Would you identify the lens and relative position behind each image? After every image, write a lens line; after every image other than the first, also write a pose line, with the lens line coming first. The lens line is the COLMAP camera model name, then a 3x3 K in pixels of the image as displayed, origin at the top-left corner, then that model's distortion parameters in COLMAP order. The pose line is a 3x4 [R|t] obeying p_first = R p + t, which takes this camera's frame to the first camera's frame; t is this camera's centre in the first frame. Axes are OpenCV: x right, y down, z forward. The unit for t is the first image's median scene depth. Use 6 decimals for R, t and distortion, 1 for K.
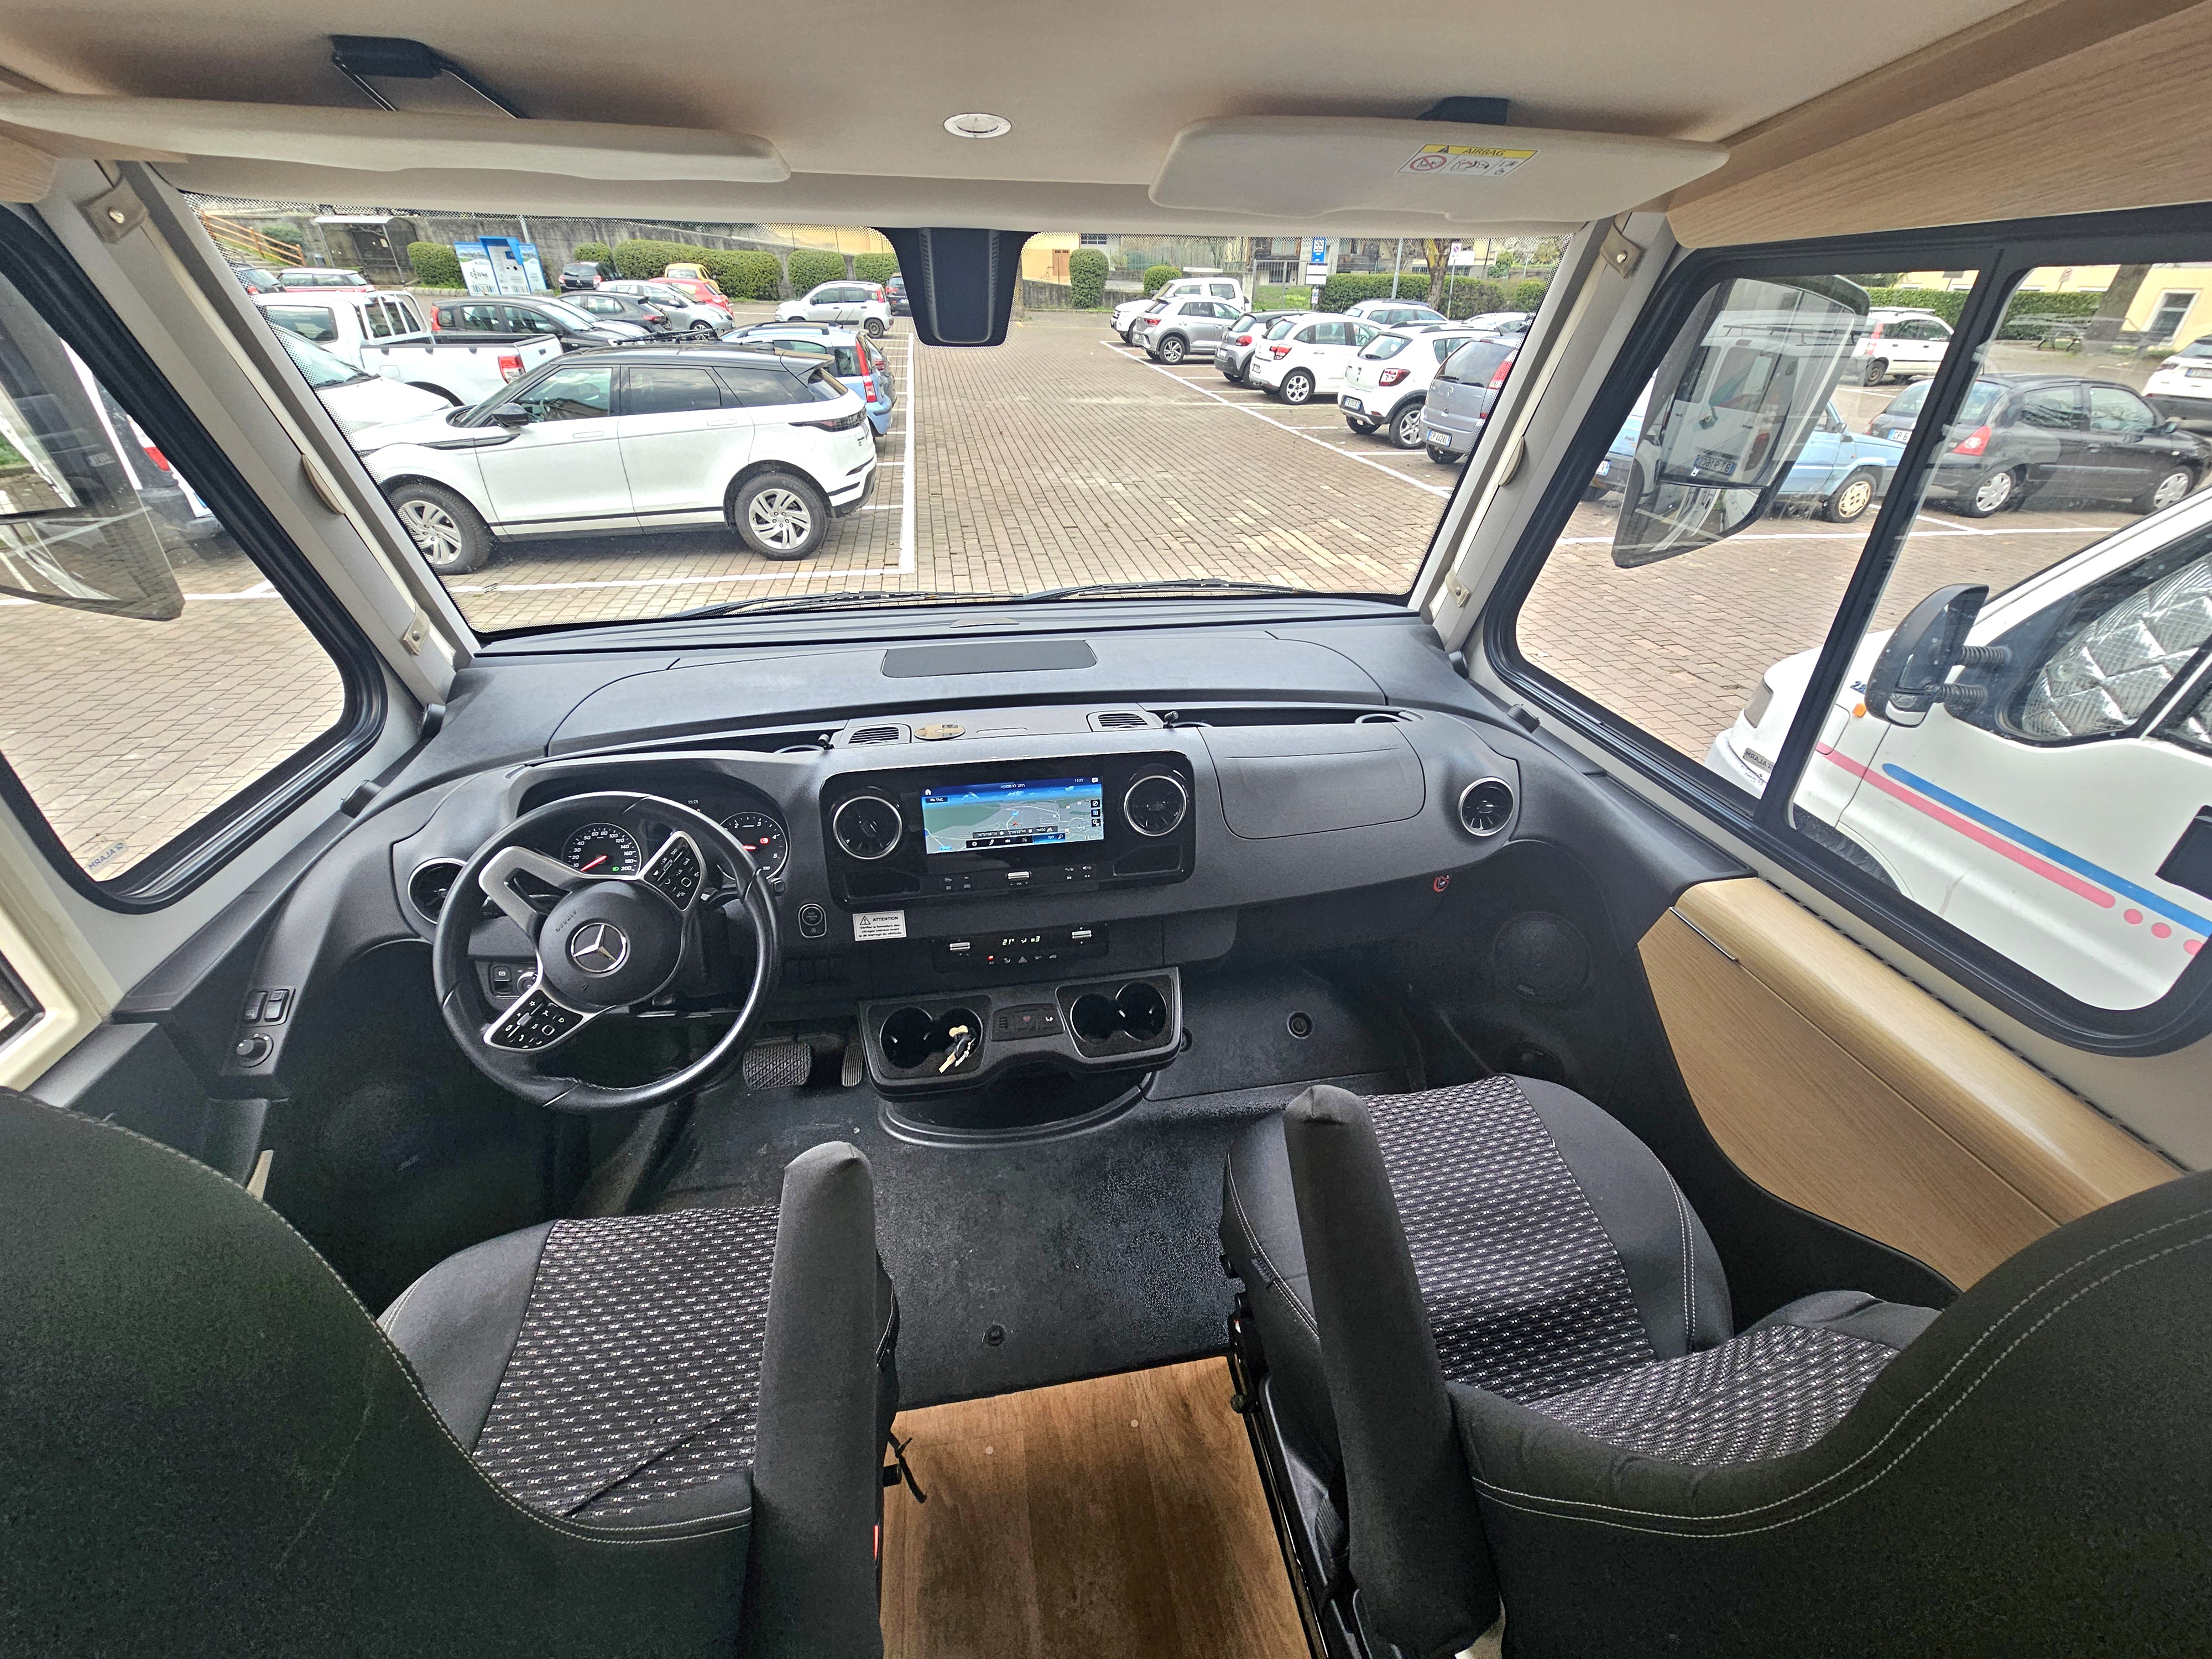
lens RADIAL K [[893.5, 0, 1117.4], [0, 893.5, 823.7], [0, 0, 1]] dist [0.000923, -0.000614]
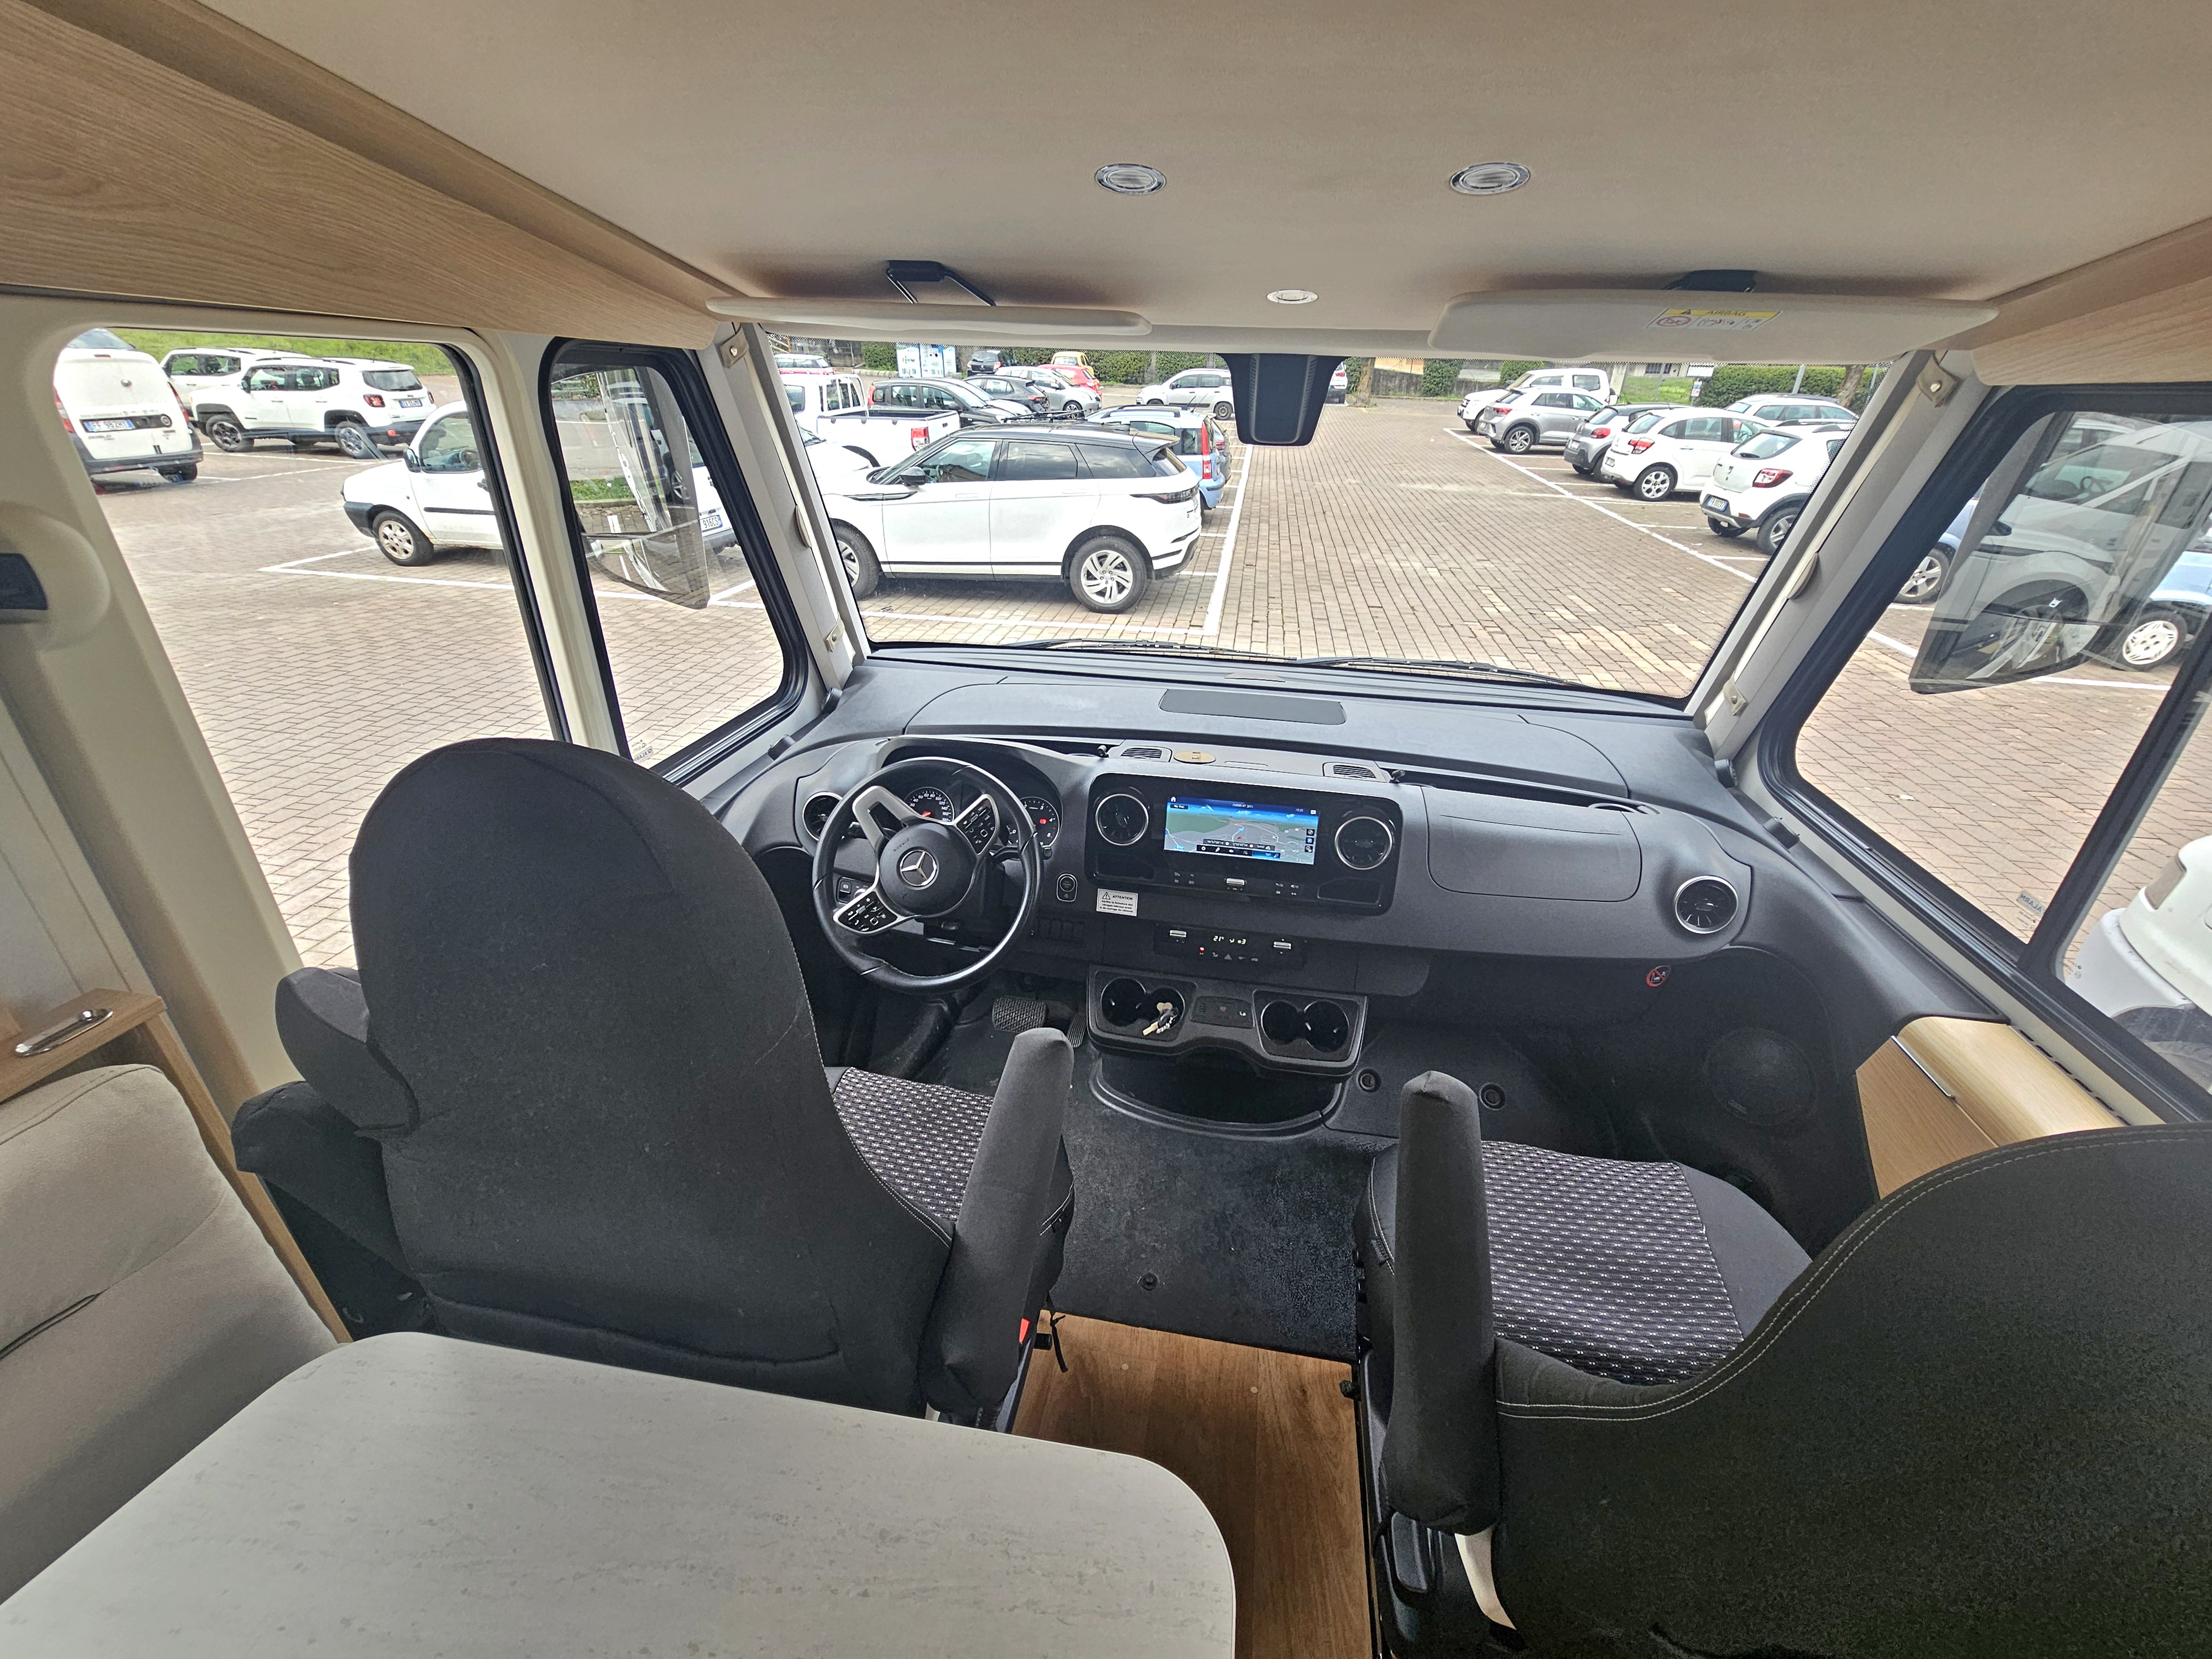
lens RADIAL K [[893.1, 0, 1124.8], [0, 893.1, 820.2], [0, 0, 1]] dist [-0.000547, 0.000586]
pose [[0.944542, 0.156628, -0.288631, 0.055021], [-0.178515, 0.982616, -0.050964, 0.044233], [0.275631, 0.099663, 0.956083, -0.123628]]
